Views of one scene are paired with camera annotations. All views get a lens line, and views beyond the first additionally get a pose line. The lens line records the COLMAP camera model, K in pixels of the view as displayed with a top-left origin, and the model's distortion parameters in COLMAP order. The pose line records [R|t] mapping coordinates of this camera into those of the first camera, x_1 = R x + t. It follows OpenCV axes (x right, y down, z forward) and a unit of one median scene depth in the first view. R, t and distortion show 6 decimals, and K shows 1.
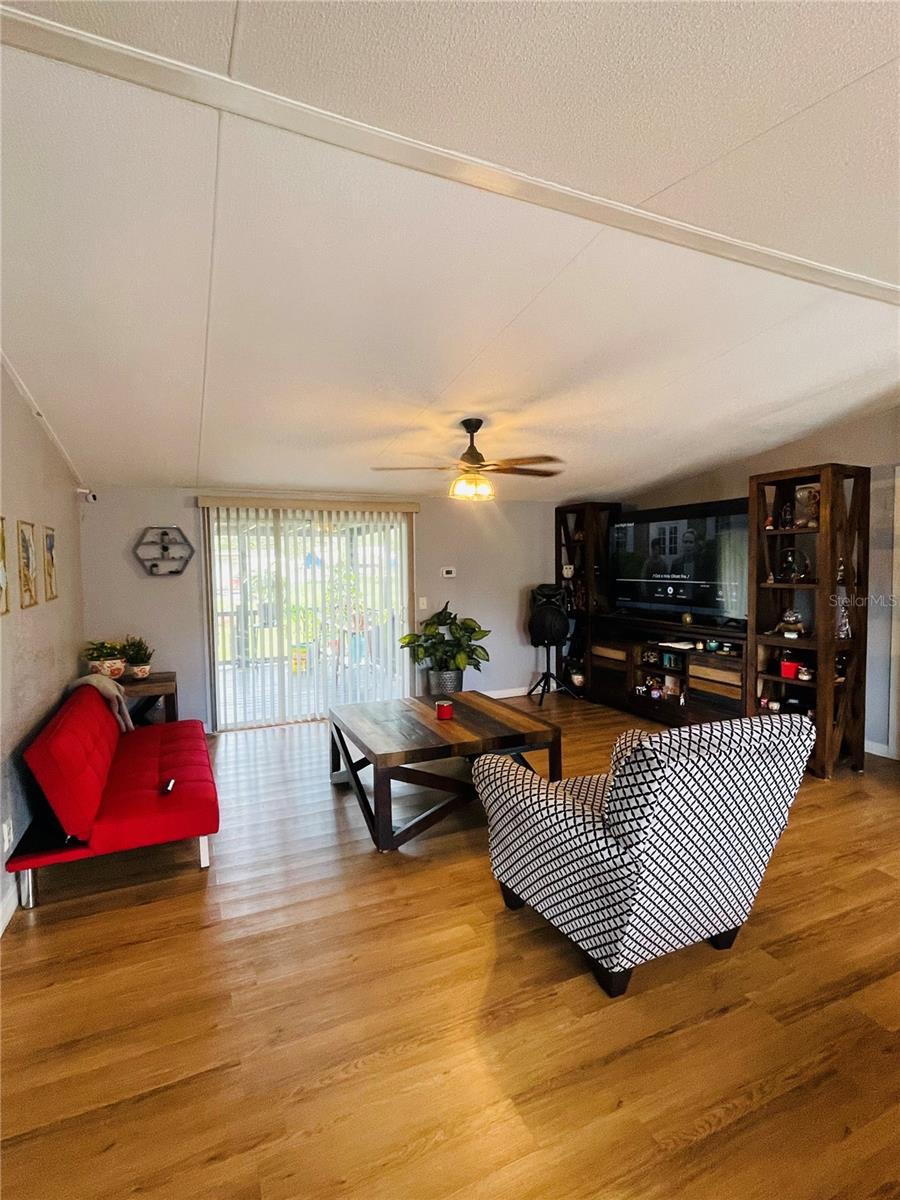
lens RADIAL K [[569.7, 0, 448.3], [0, 569.7, 594.8], [0, 0, 1]] dist [-0.001488, -0.000350]
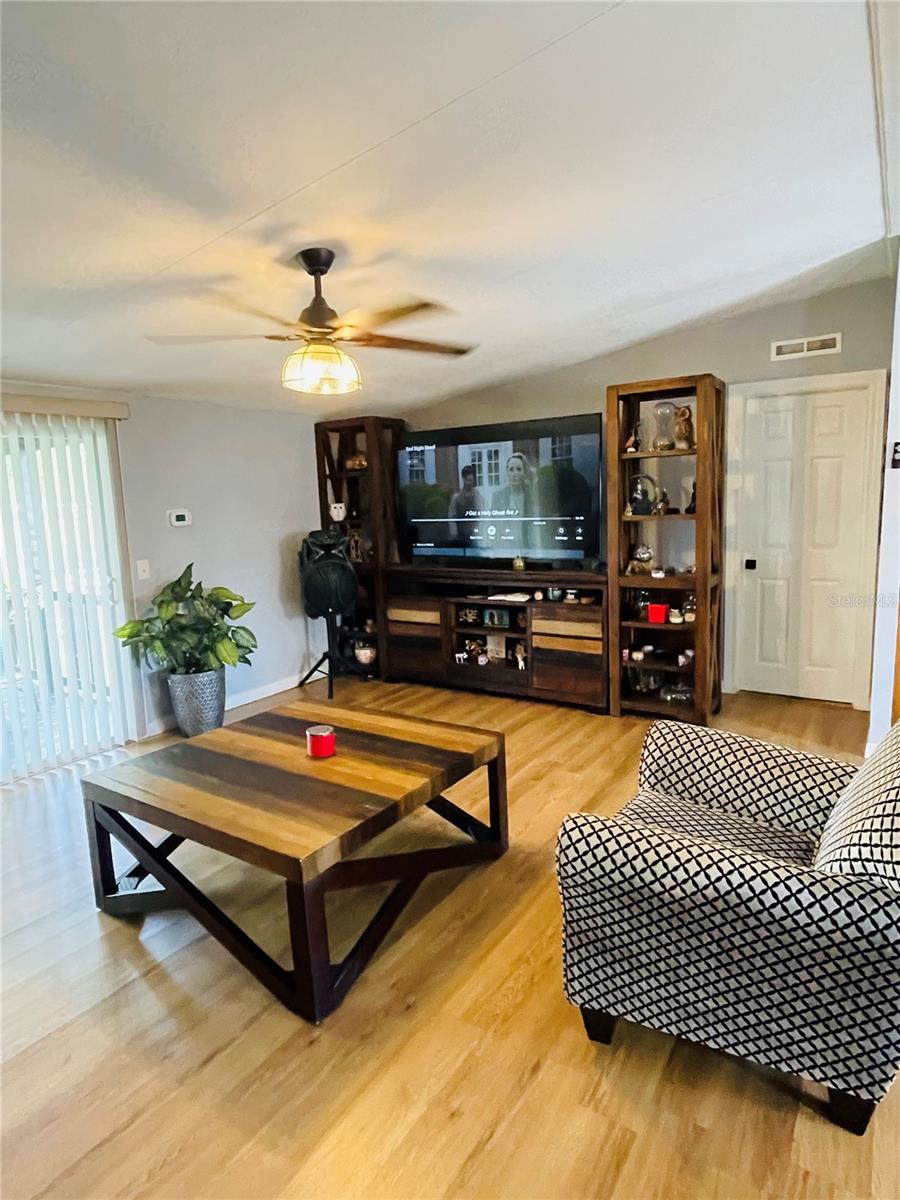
lens RADIAL K [[675.9, 0, 451.0], [0, 675.9, 600.7], [0, 0, 1]] dist [0.007864, -0.000397]
pose [[0.845529, -0.097860, 0.524885, -0.164641], [0.054227, 0.993716, 0.097916, -0.005927], [-0.531169, -0.054328, 0.845522, 0.213533]]
